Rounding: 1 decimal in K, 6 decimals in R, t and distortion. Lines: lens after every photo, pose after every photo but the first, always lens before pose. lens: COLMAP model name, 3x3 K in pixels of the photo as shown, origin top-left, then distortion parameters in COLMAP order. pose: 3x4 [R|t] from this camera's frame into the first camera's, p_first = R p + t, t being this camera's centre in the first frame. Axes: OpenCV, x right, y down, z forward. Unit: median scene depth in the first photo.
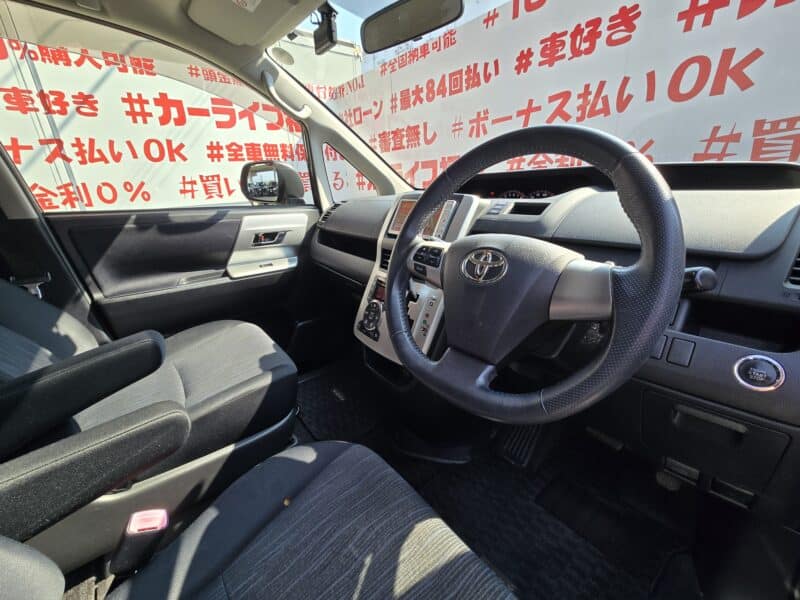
lens RADIAL K [[327.0, 0, 398.5], [0, 327.0, 295.4], [0, 0, 1]] dist [-0.005455, 0.000111]
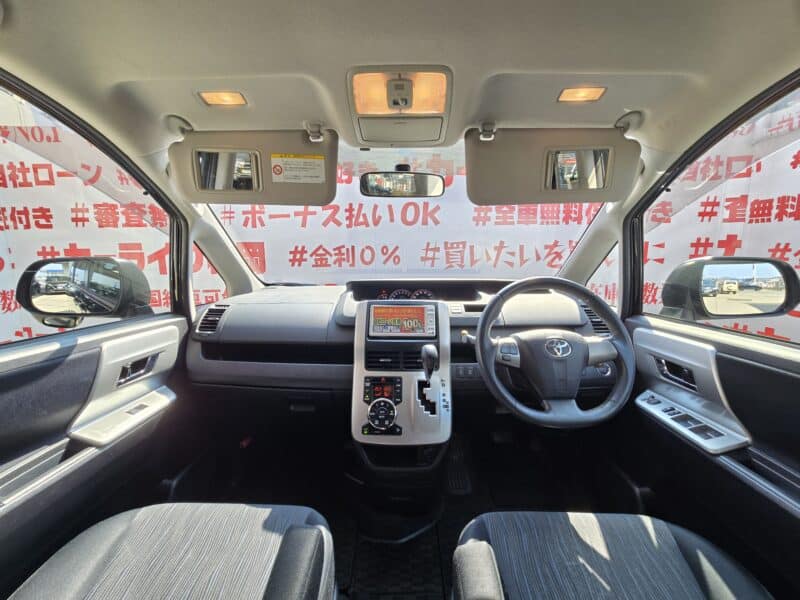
lens RADIAL K [[322.7, 0, 399.7], [0, 322.7, 297.6], [0, 0, 1]] dist [-0.001913, -0.000060]
pose [[0.633141, -0.067850, 0.771057, -0.581106], [0.226388, 0.968824, -0.100642, -0.131576], [-0.740190, 0.238278, 0.628762, 0.144012]]
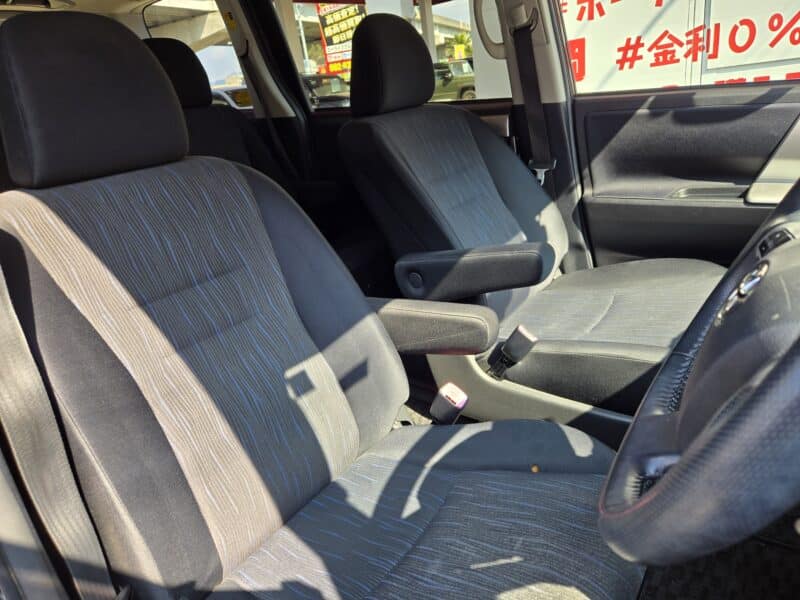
lens RADIAL K [[540.7, 0, 400.0], [0, 540.7, 300.0], [0, 0, 1]] dist [0.020432, -0.005231]
pose [[0.250374, 0.368613, -0.895230, 0.317637], [-0.192371, 0.925186, 0.327146, -0.091203], [0.948845, 0.090307, 0.302553, 0.070678]]
